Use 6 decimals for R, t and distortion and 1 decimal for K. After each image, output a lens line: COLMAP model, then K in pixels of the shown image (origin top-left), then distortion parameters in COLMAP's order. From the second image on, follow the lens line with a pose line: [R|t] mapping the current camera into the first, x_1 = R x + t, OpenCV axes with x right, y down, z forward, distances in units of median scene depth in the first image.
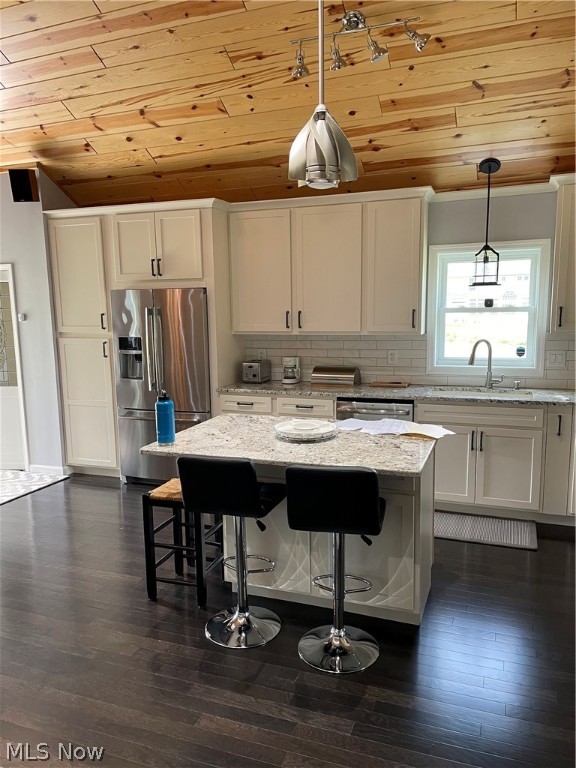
lens RADIAL K [[577.9, 0, 286.5], [0, 577.9, 389.9], [0, 0, 1]] dist [0.096735, -0.121418]
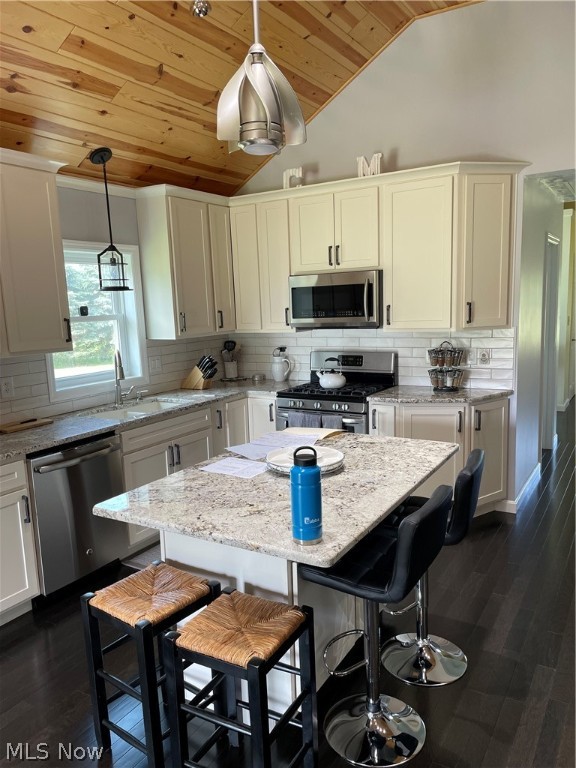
lens RADIAL K [[577.9, 0, 284.3], [0, 577.9, 393.3], [0, 0, 1]] dist [0.096735, -0.121418]
pose [[0.185071, -0.147336, 0.971618, -0.478584], [0.178071, 0.977358, 0.114288, -0.076256], [-0.966457, 0.151865, 0.207117, 0.556101]]
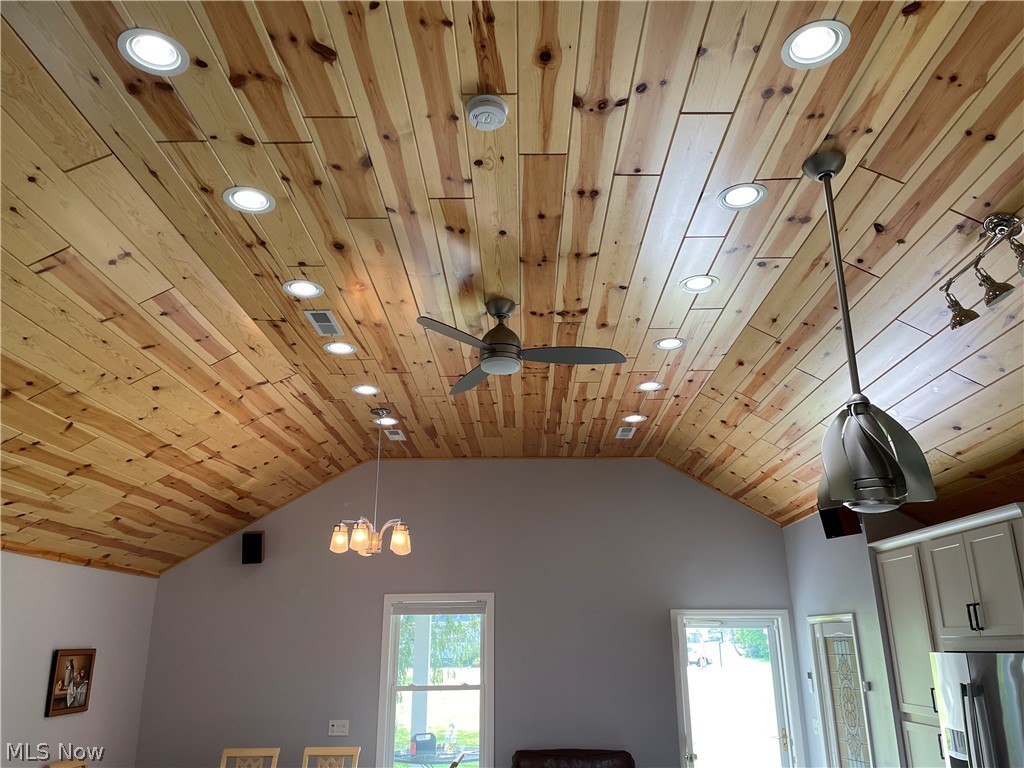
lens RADIAL K [[770.5, 0, 523.6], [0, 770.5, 393.3], [0, 0, 1]] dist [0.096735, -0.121418]
pose [[0.358223, -0.275364, -0.892105, 0.455849], [-0.132940, 0.930737, -0.340670, -0.084322], [0.924123, 0.240632, 0.296805, 0.244885]]
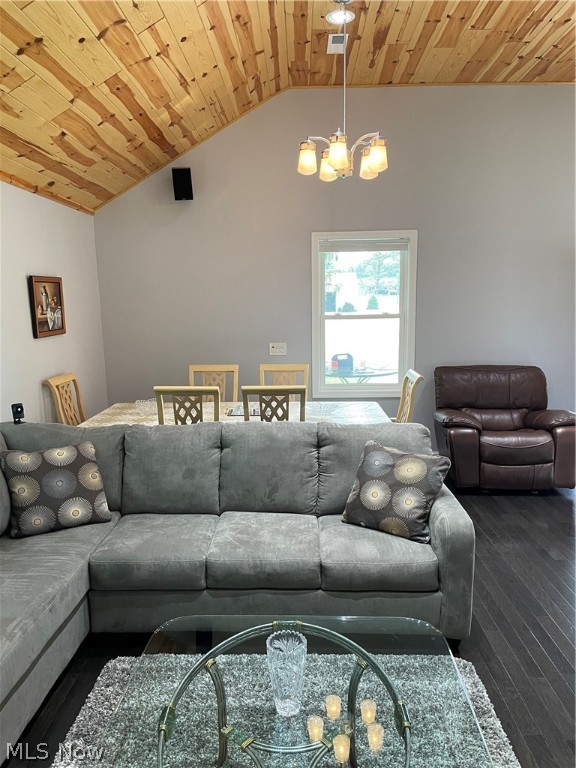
lens RADIAL K [[577.9, 0, 289.3], [0, 577.9, 393.1], [0, 0, 1]] dist [0.096735, -0.121418]
pose [[0.342803, 0.162909, -0.925174, 0.031476], [-0.128884, 0.983692, 0.125458, -0.021661], [0.930524, 0.076233, 0.358209, 0.099944]]
